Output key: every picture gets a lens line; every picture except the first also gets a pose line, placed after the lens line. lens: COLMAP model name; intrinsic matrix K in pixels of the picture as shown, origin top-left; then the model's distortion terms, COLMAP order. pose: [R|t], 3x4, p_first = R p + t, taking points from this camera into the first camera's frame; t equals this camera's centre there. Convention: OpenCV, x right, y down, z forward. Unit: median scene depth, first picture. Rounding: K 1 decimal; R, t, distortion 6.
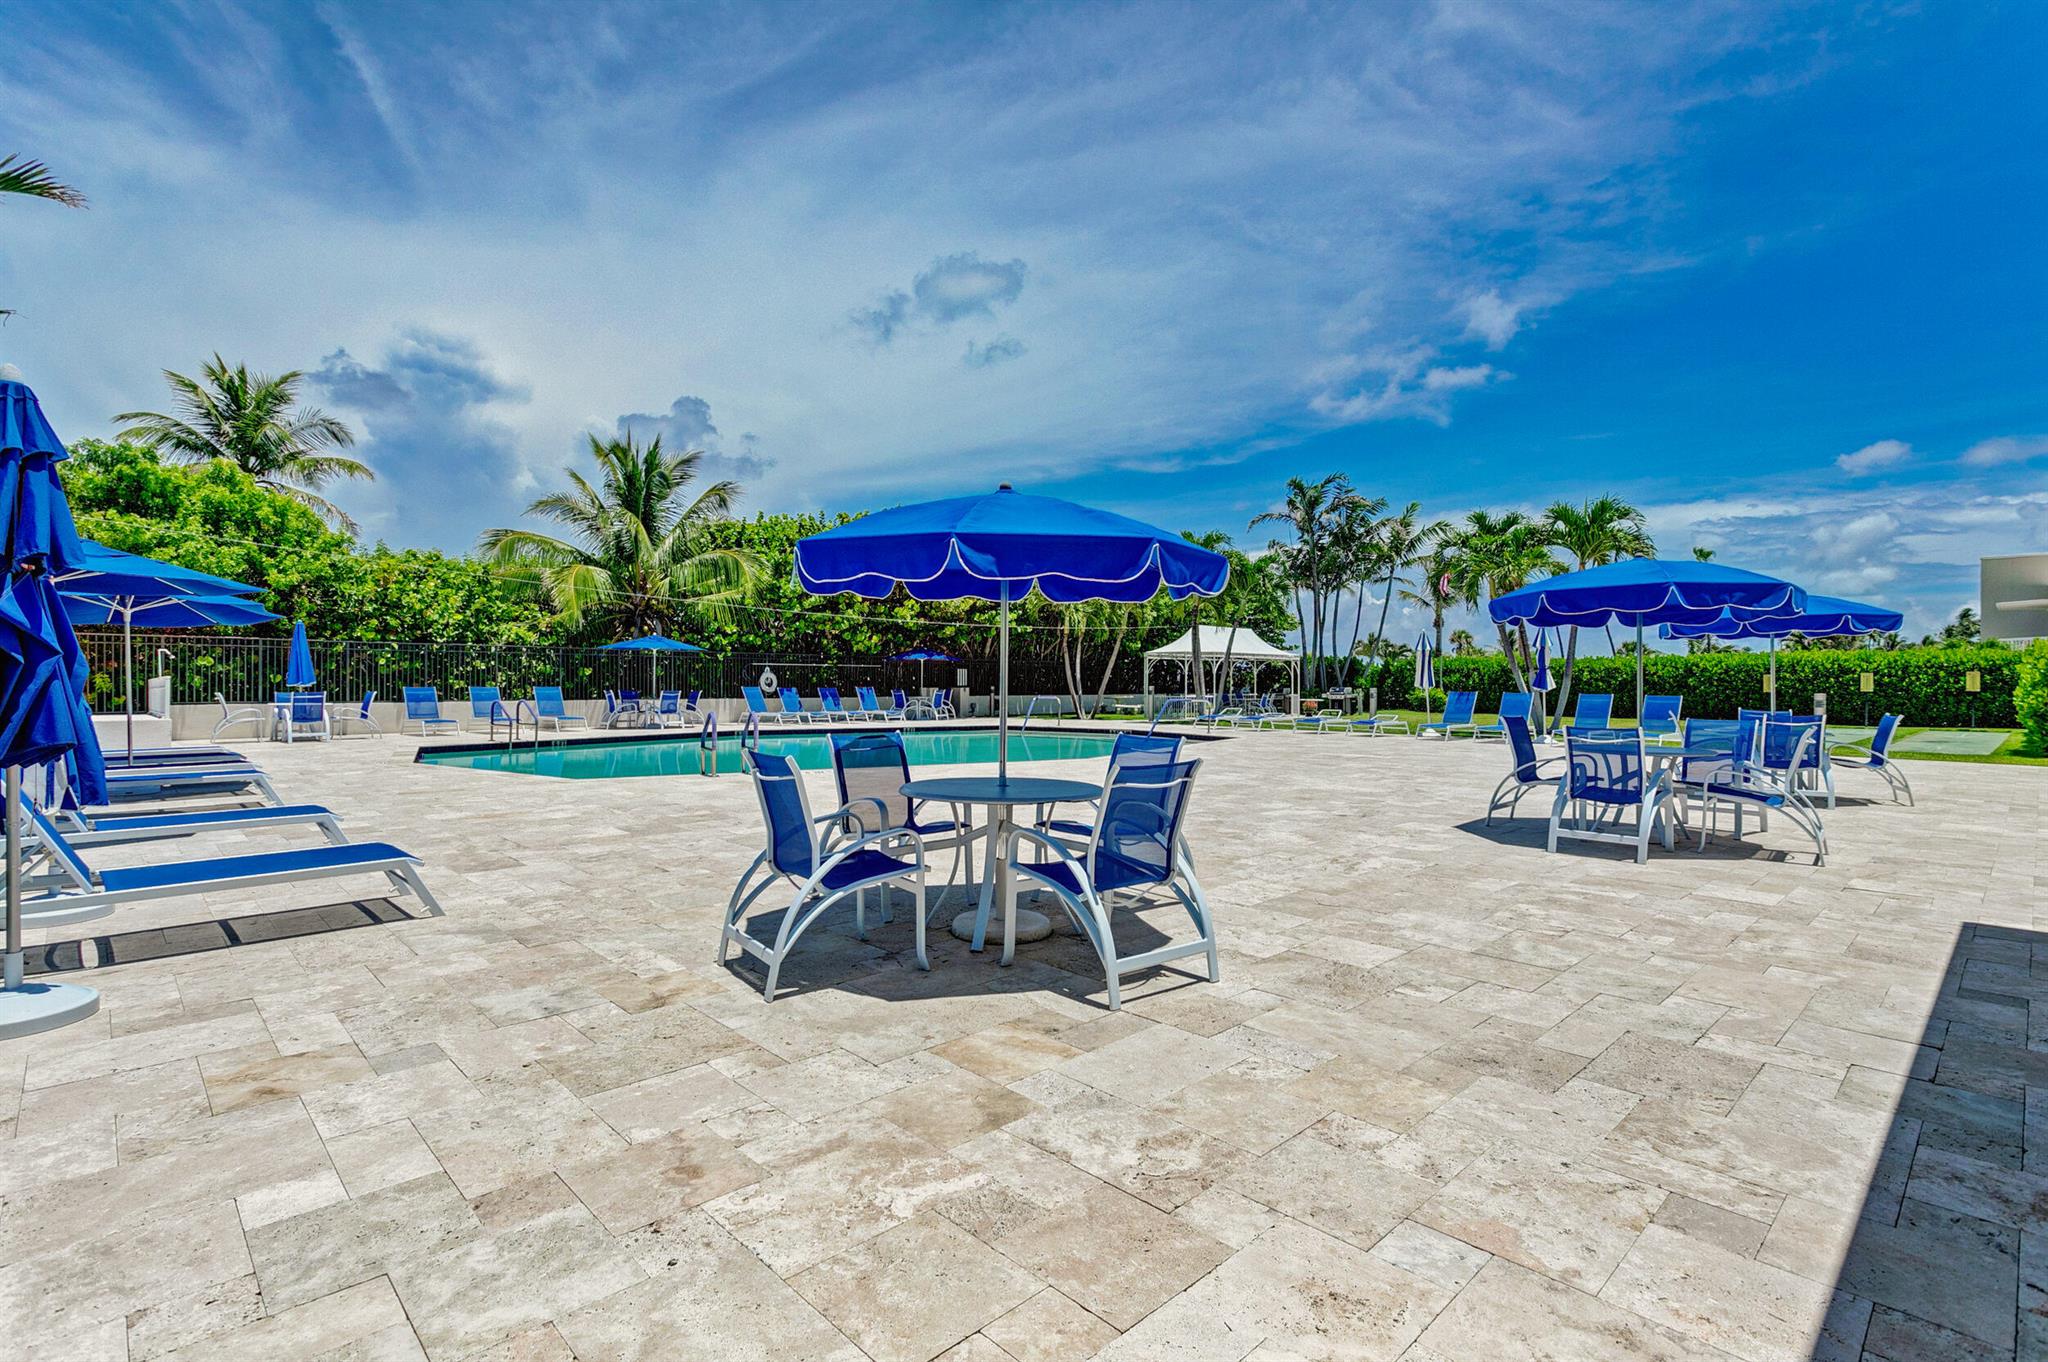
lens RADIAL K [[965.2, 0, 1019.1], [0, 965.2, 679.0], [0, 0, 1]] dist [0.003077, 0.000737]
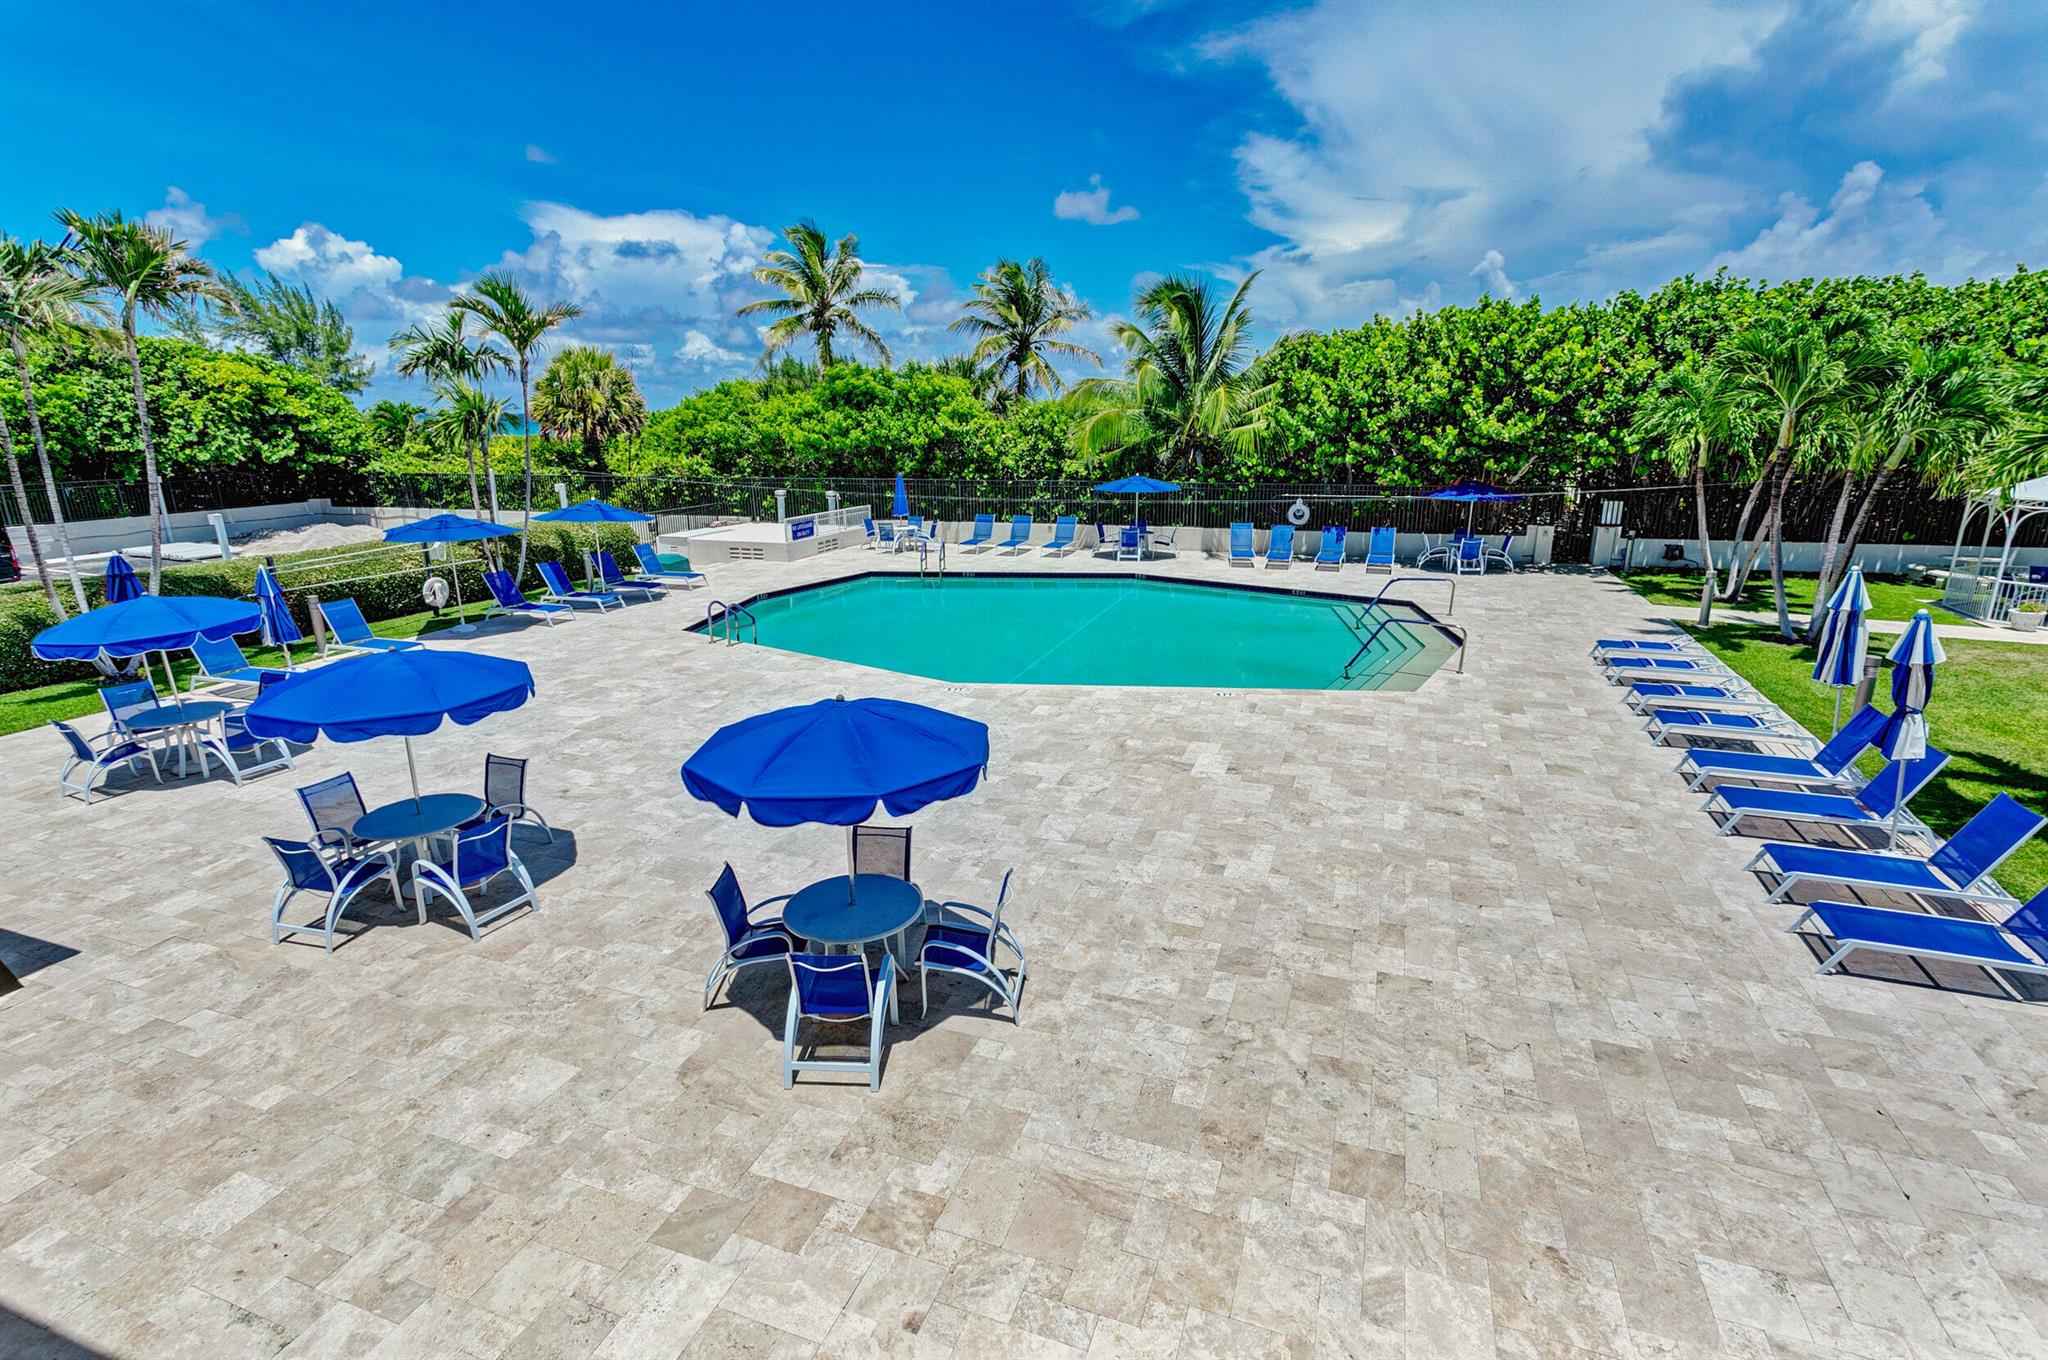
lens RADIAL K [[980.5, 0, 1023.2], [0, 980.5, 676.2], [0, 0, 1]] dist [0.005877, 0.000958]
pose [[0.444041, 0.229471, -0.866124, 0.486492], [0.014320, 0.964708, 0.262931, -0.098174], [0.895892, -0.129155, 0.425084, 0.289403]]
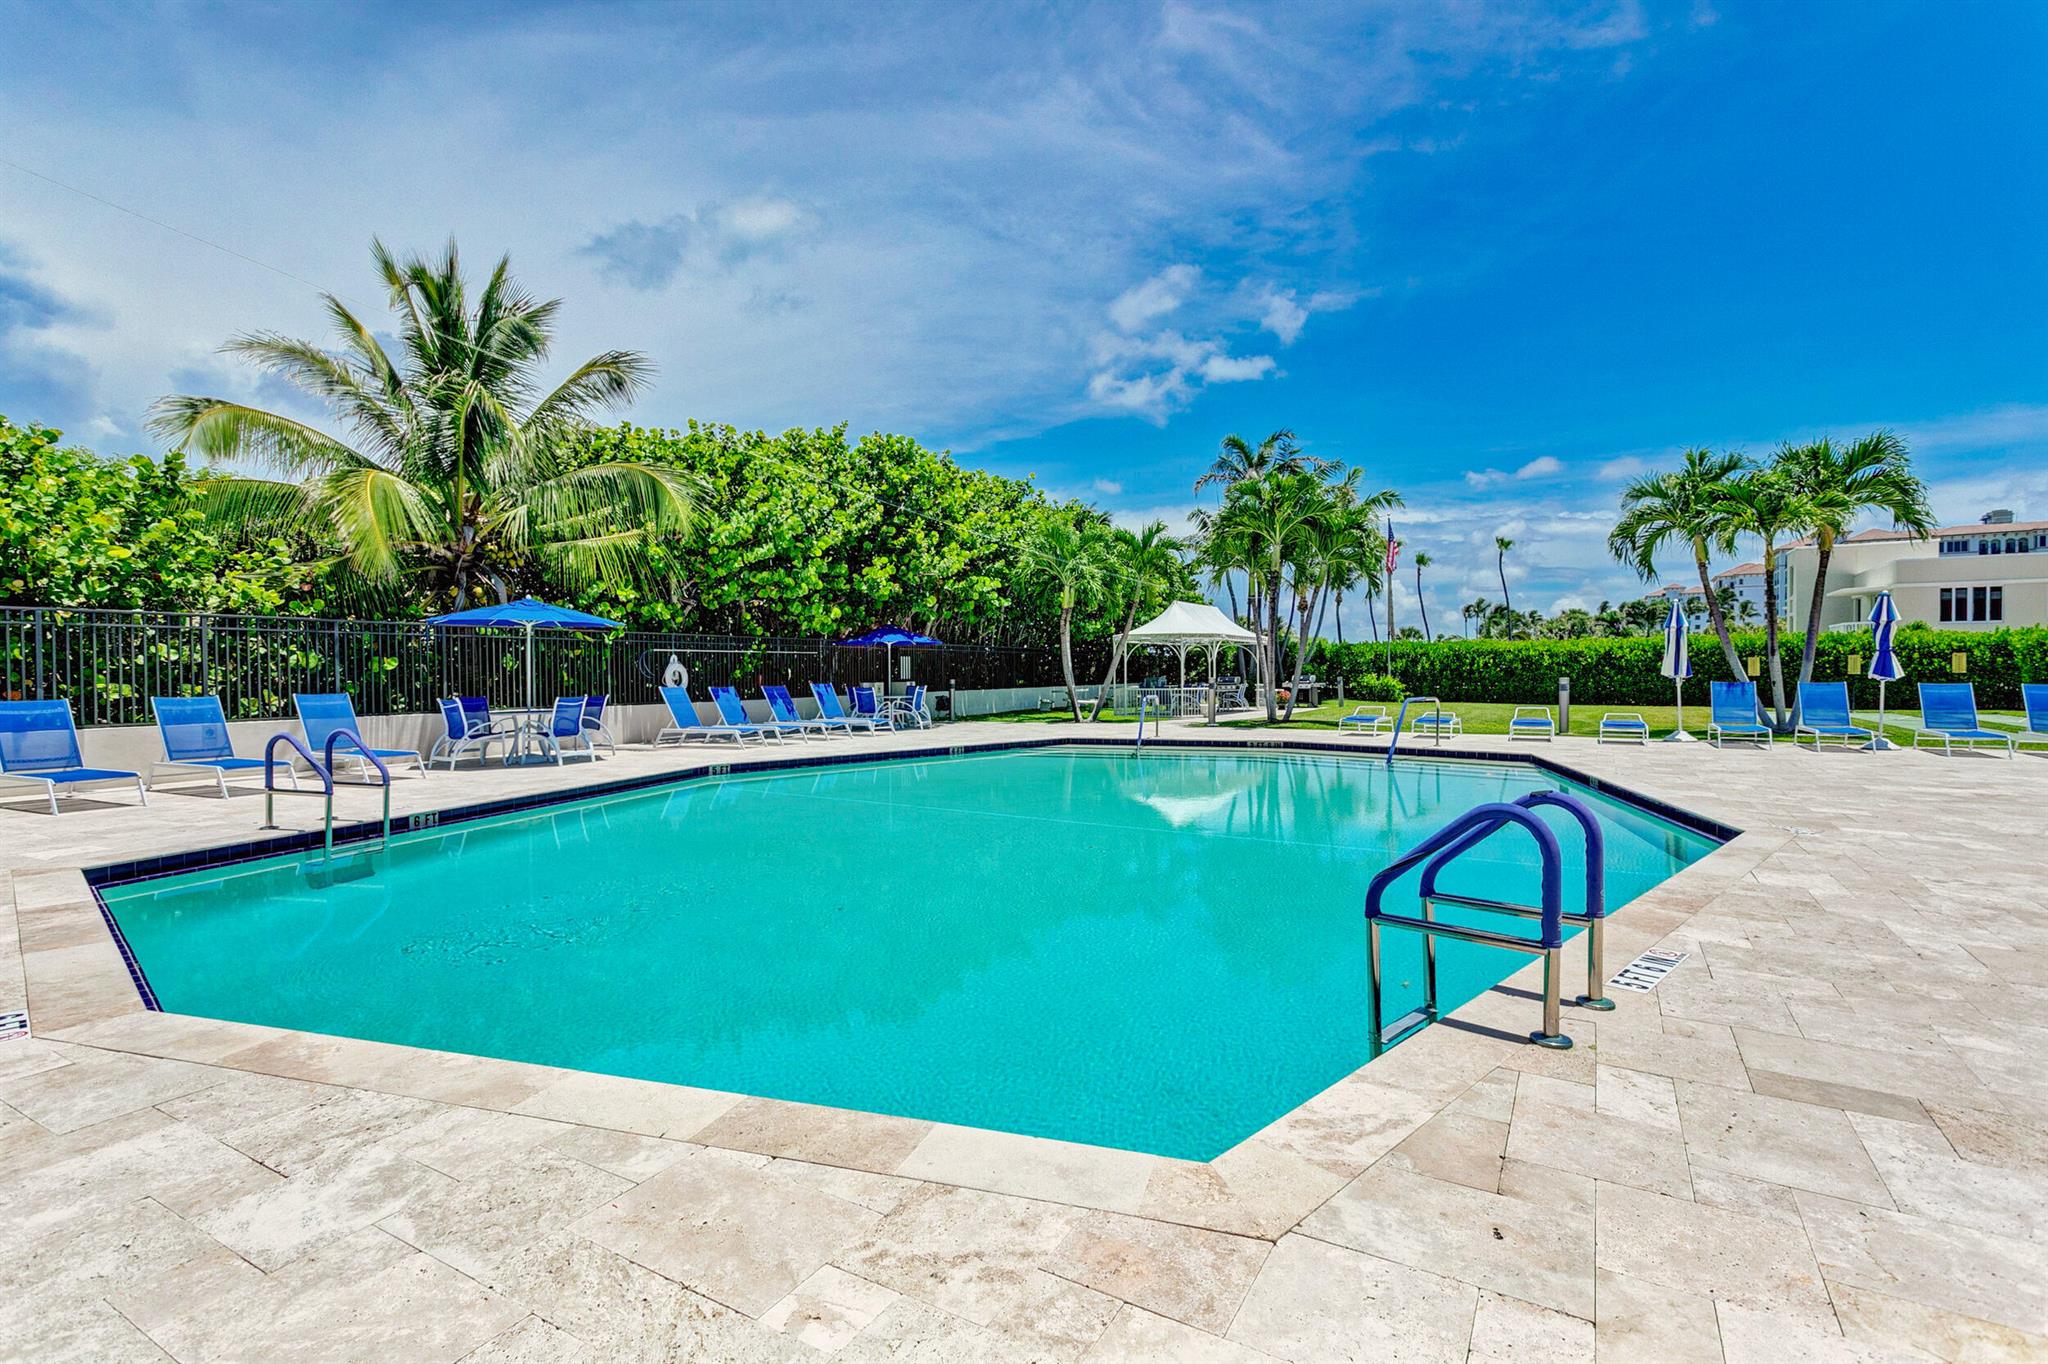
lens RADIAL K [[965.2, 0, 1019.1], [0, 965.2, 680.0], [0, 0, 1]] dist [0.003077, 0.000737]
pose [[0.960623, -0.012438, 0.277575, -0.211092], [0.008526, 0.999847, 0.015295, -0.003312], [-0.277723, -0.012326, 0.960582, 0.304921]]
